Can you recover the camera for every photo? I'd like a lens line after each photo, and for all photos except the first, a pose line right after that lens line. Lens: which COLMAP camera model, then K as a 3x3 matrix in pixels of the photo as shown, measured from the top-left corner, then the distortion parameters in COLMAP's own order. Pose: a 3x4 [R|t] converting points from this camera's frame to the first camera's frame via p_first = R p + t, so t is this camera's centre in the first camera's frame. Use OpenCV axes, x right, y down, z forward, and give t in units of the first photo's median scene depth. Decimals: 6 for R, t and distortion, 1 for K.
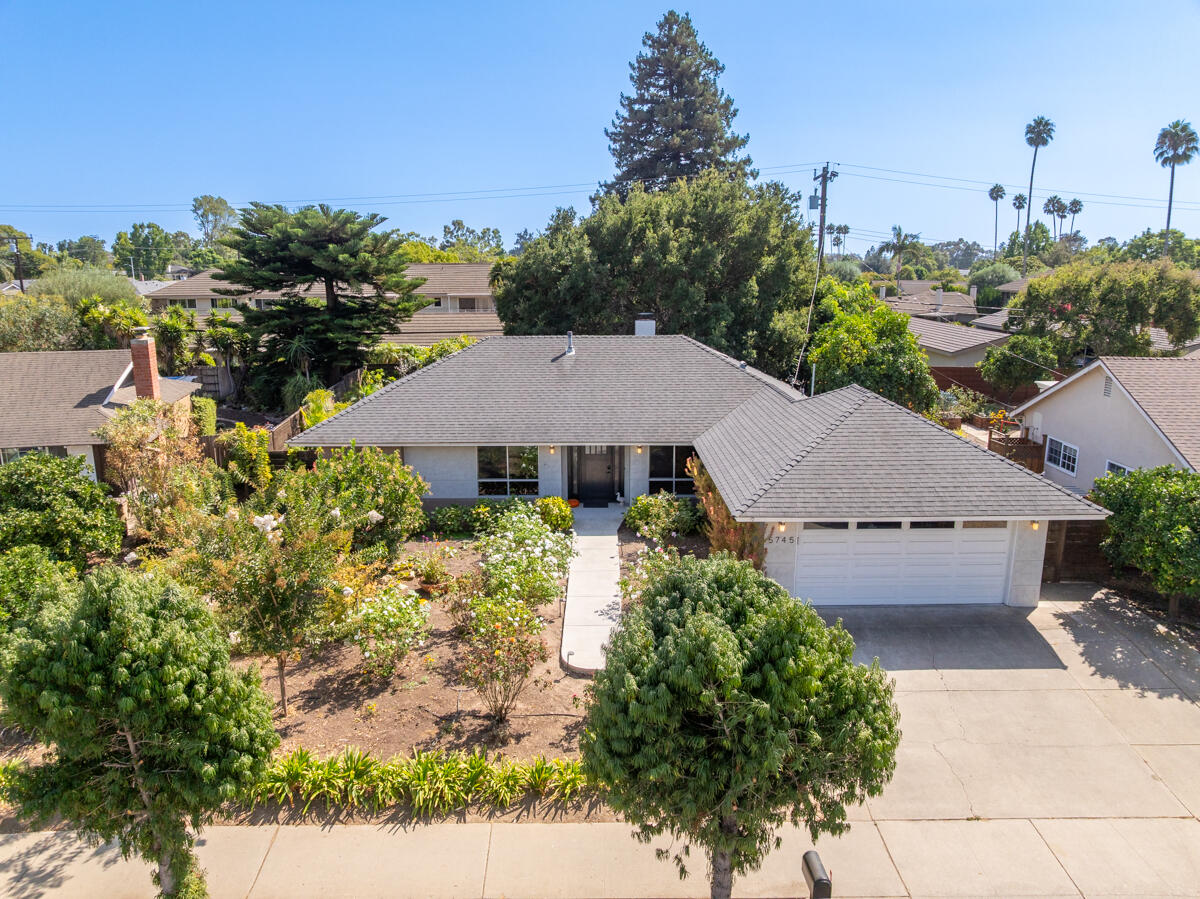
lens RADIAL K [[848.8, 0, 600.0], [0, 848.8, 449.5], [0, 0, 1]] dist [-0.052432, 0.027045]
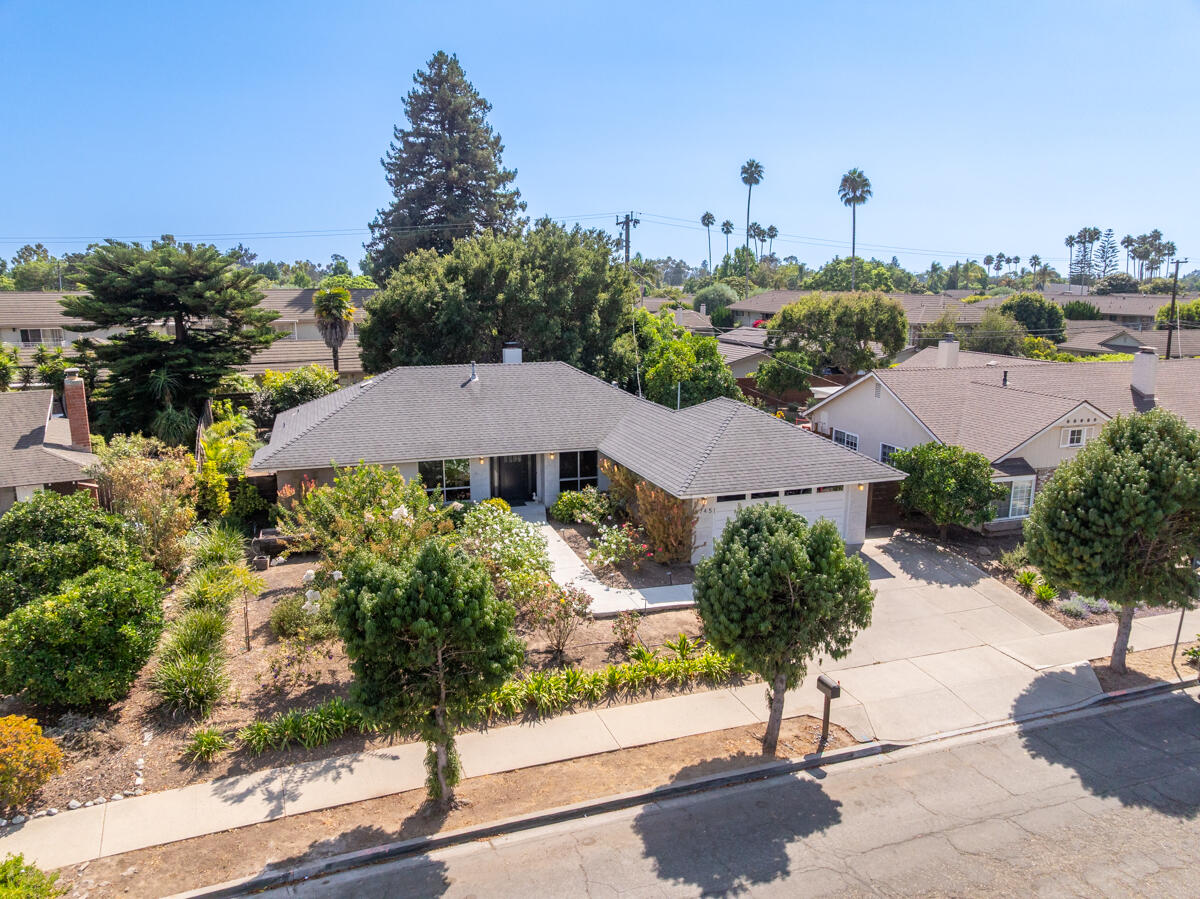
lens RADIAL K [[848.8, 0, 600.0], [0, 848.8, 449.5], [0, 0, 1]] dist [-0.052432, 0.027045]
pose [[0.948830, -0.058710, 0.310282, -0.169199], [0.064121, 0.997916, -0.007261, 0.002486], [-0.309209, 0.026785, 0.950617, -0.123097]]
